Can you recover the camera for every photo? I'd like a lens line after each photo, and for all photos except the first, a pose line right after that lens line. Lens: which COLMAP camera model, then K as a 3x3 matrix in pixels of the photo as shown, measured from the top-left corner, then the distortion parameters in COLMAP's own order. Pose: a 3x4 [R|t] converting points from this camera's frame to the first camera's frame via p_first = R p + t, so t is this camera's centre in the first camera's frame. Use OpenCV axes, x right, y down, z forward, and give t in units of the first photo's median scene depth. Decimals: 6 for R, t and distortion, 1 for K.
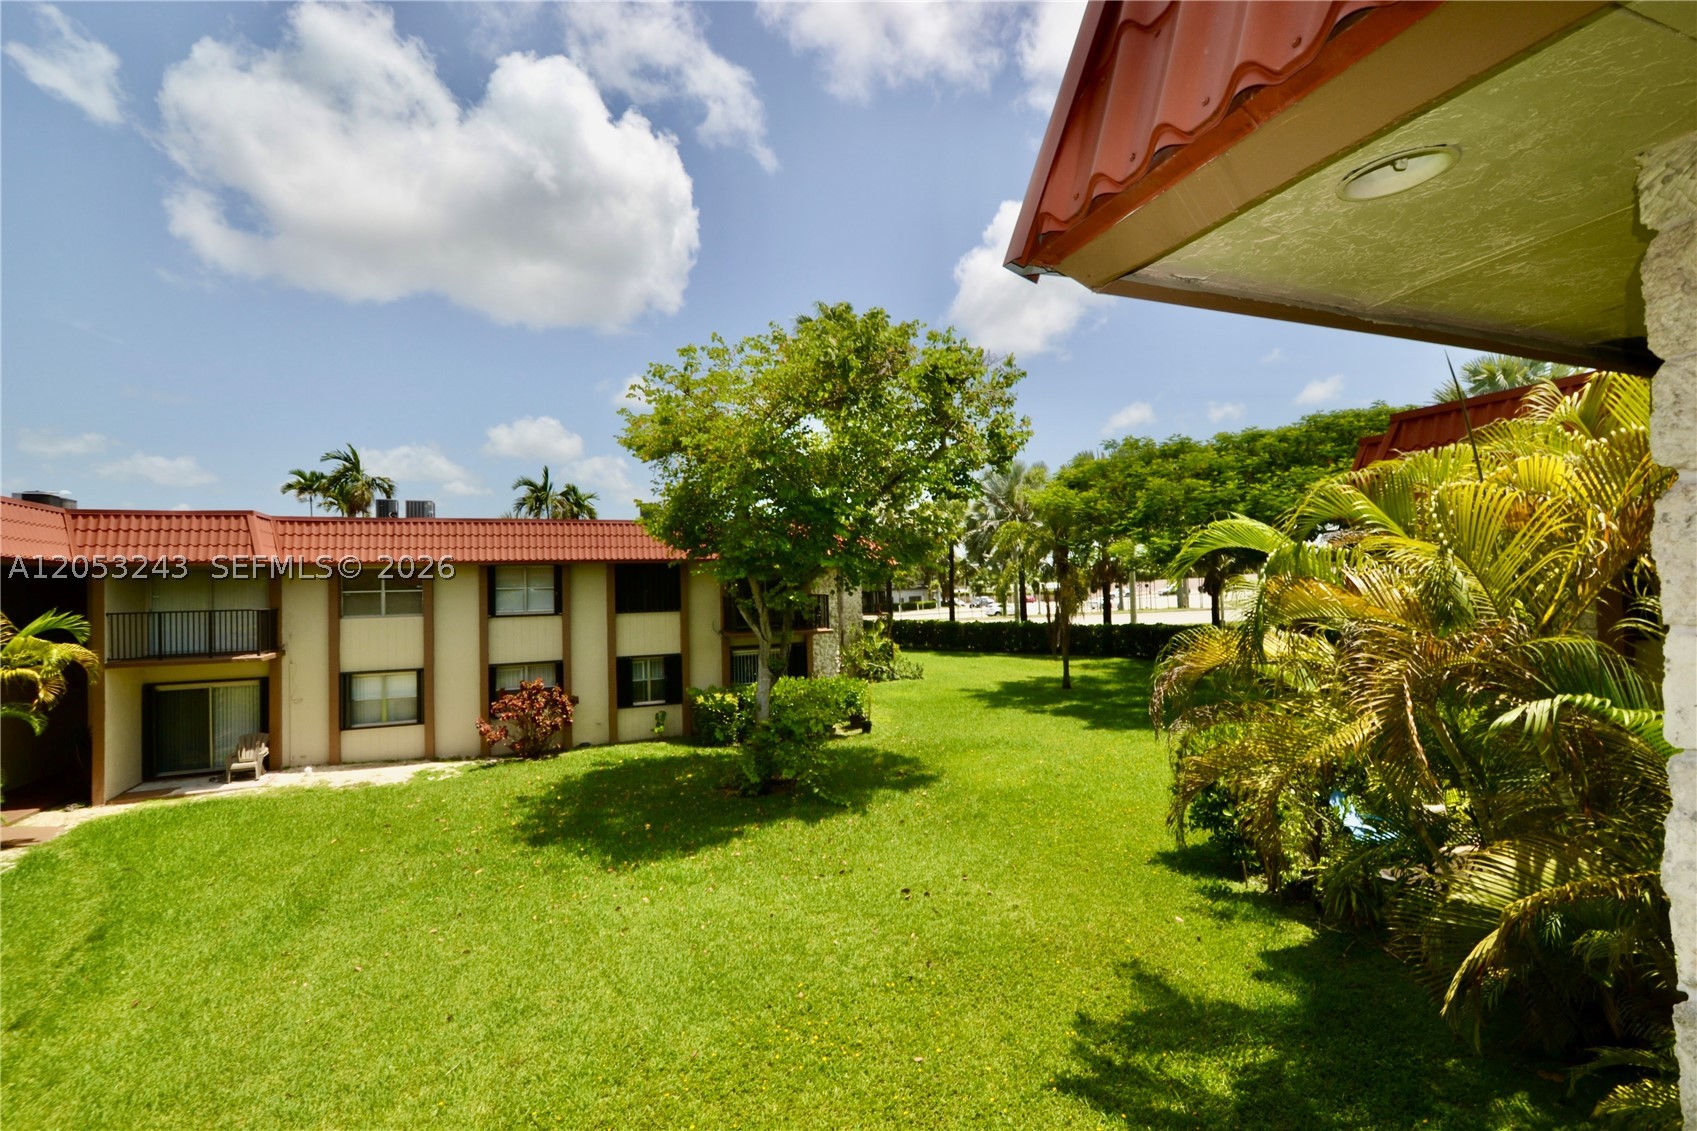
lens RADIAL K [[759.7, 0, 854.5], [0, 759.7, 565.2], [0, 0, 1]] dist [0.000350, -0.004935]
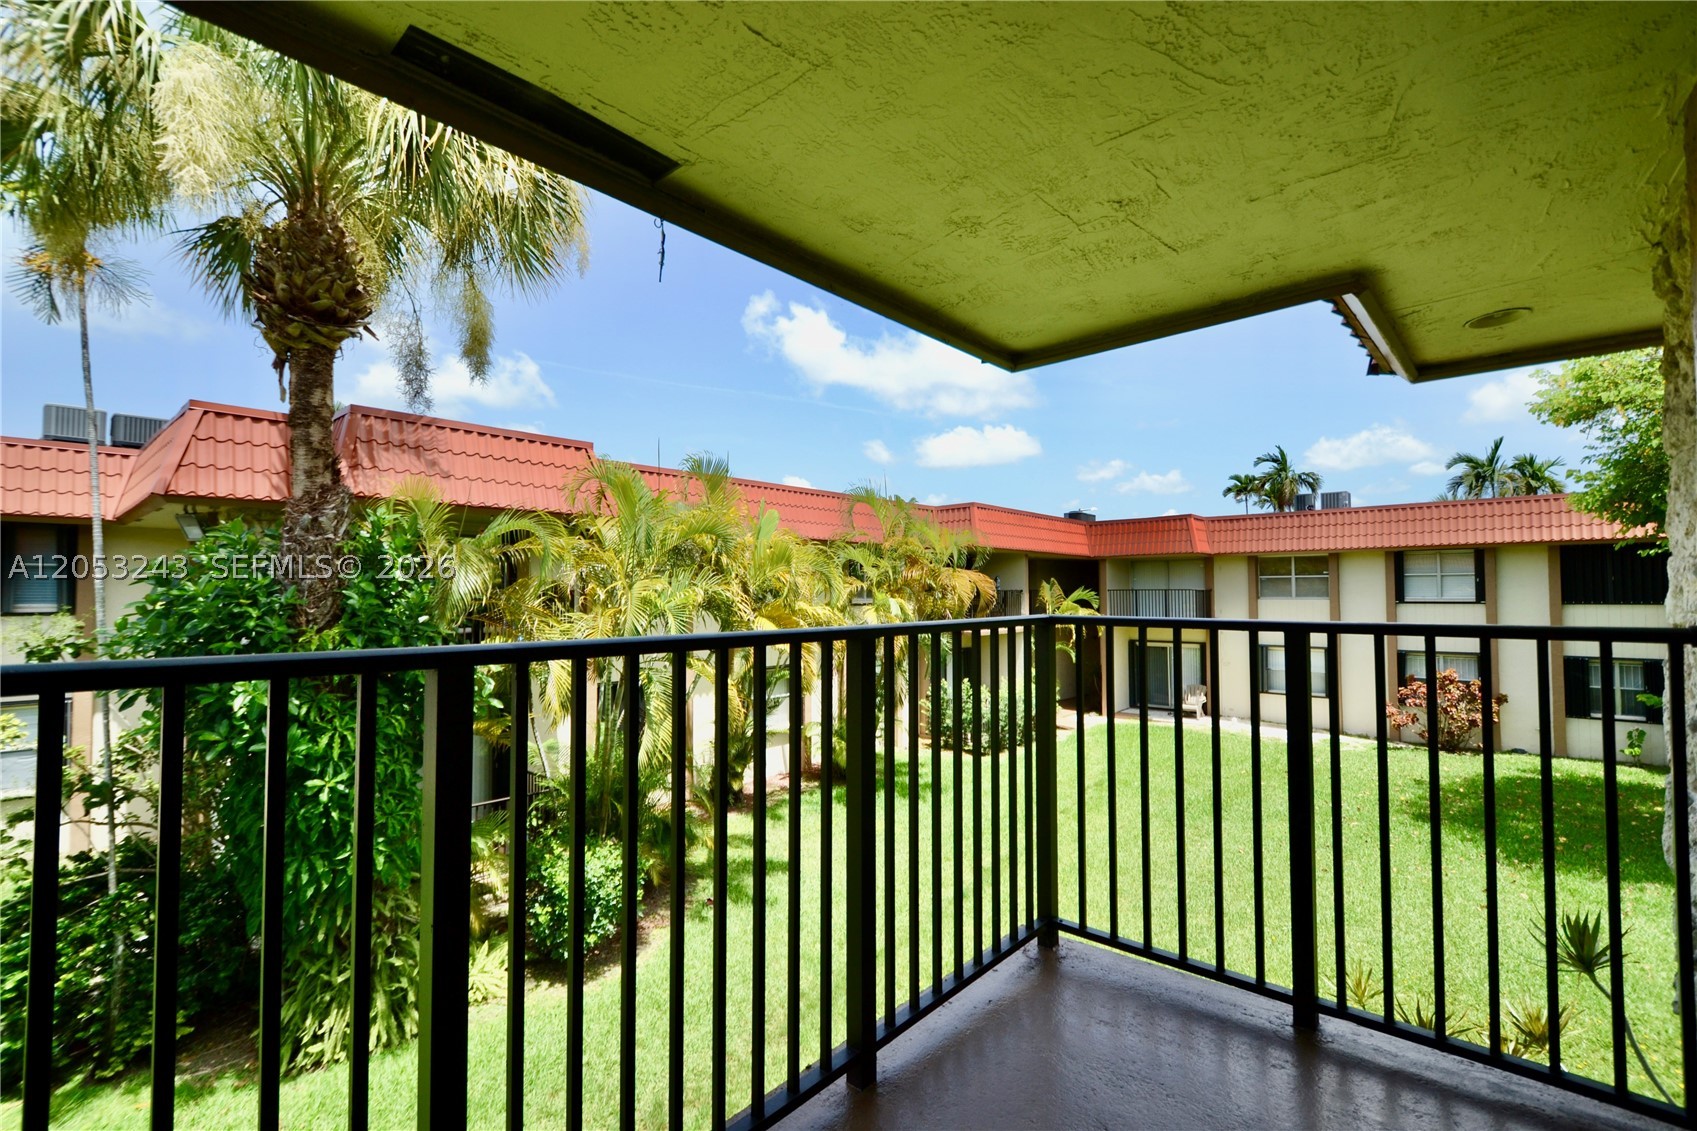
lens RADIAL K [[759.7, 0, 854.5], [0, 759.7, 565.2], [0, 0, 1]] dist [0.000350, -0.004935]
pose [[0.436133, -0.010139, -0.899825, 0.096836], [0.020939, 0.999780, -0.001117, 0.004284], [0.899639, -0.018354, 0.436249, -0.071880]]
